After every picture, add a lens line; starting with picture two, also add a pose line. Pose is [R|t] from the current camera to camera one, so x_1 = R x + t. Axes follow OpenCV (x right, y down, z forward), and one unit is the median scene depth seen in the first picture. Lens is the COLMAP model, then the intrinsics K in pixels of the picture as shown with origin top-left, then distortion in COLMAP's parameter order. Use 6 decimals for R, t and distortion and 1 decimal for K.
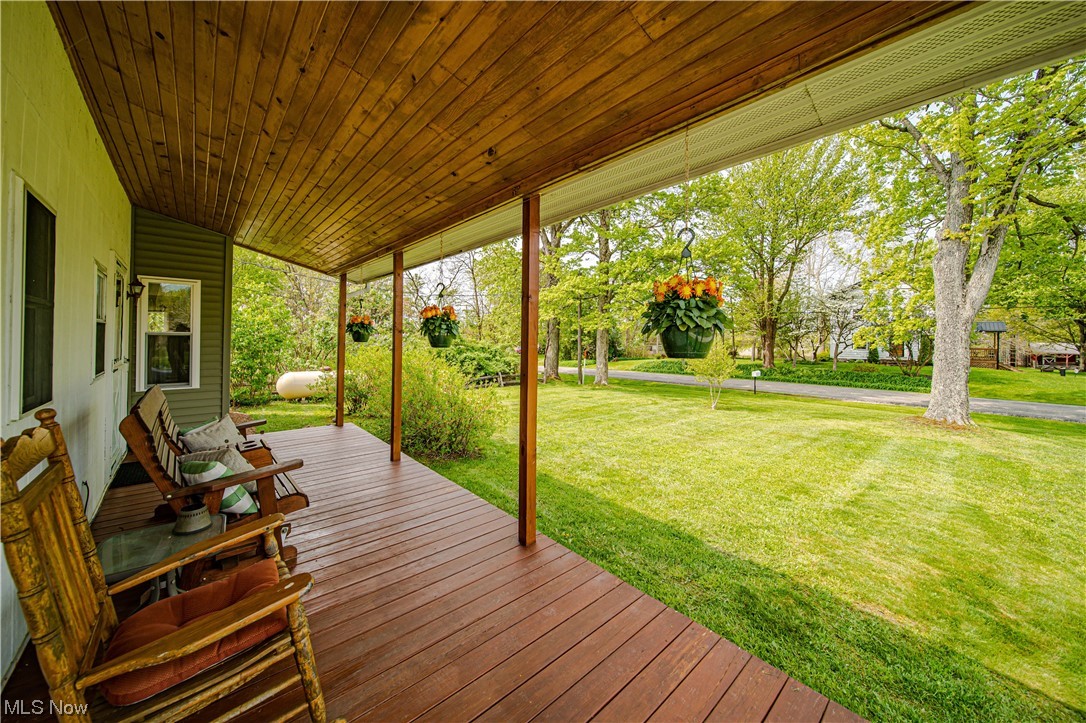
lens RADIAL K [[390.8, 0, 542.9], [0, 390.8, 358.9], [0, 0, 1]] dist [-0.000312, -0.000067]
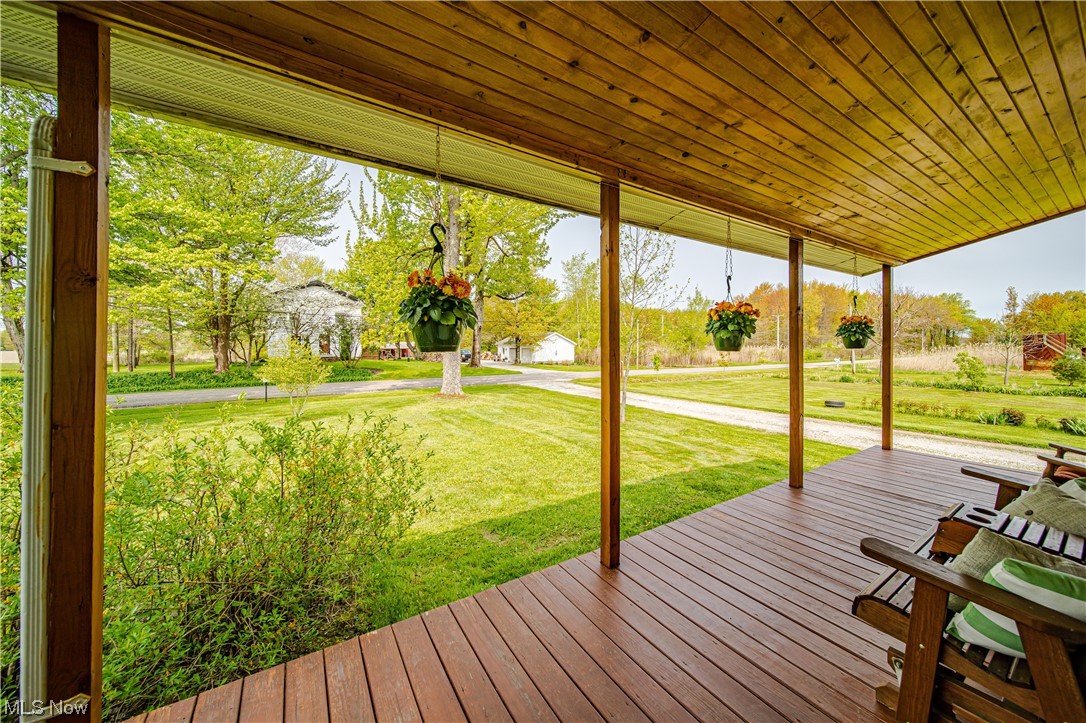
lens RADIAL K [[377.8, 0, 542.7], [0, 377.8, 359.5], [0, 0, 1]] dist [-0.001337, -0.000247]
pose [[0.153366, -0.044625, 0.987161, -0.943460], [0.045146, 0.998253, 0.038112, -0.044306], [-0.987138, 0.038721, 0.155112, 1.033545]]
